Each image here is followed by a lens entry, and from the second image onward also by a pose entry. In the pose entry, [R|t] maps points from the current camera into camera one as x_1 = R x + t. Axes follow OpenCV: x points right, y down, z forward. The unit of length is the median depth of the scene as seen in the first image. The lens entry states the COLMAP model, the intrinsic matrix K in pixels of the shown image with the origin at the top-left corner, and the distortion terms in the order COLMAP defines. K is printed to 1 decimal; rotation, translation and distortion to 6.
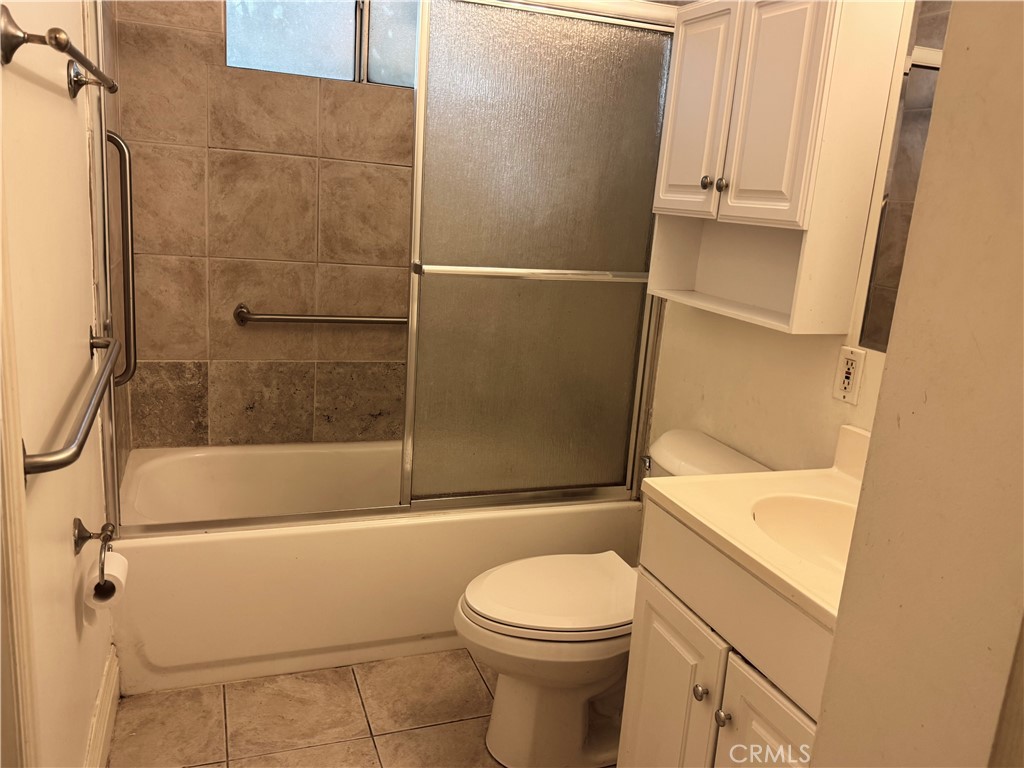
lens RADIAL K [[817.2, 0, 515.0], [0, 817.2, 383.3], [0, 0, 1]] dist [0.155989, -0.270158]
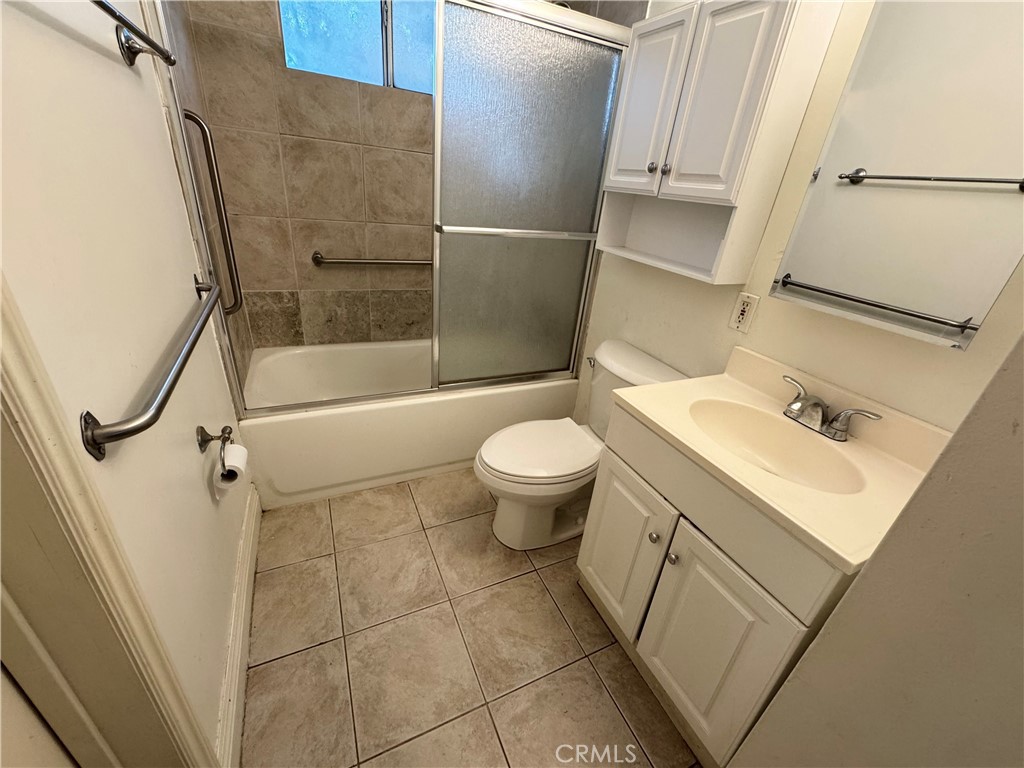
lens RADIAL K [[411.7, 0, 512.0], [0, 411.7, 384.0], [0, 0, 1]] dist [-0.001486, 0.000639]
pose [[0.996048, -0.017653, 0.087040, -0.059502], [-0.002848, 0.973193, 0.229973, -0.043091], [-0.088766, -0.229313, 0.969297, 0.243707]]
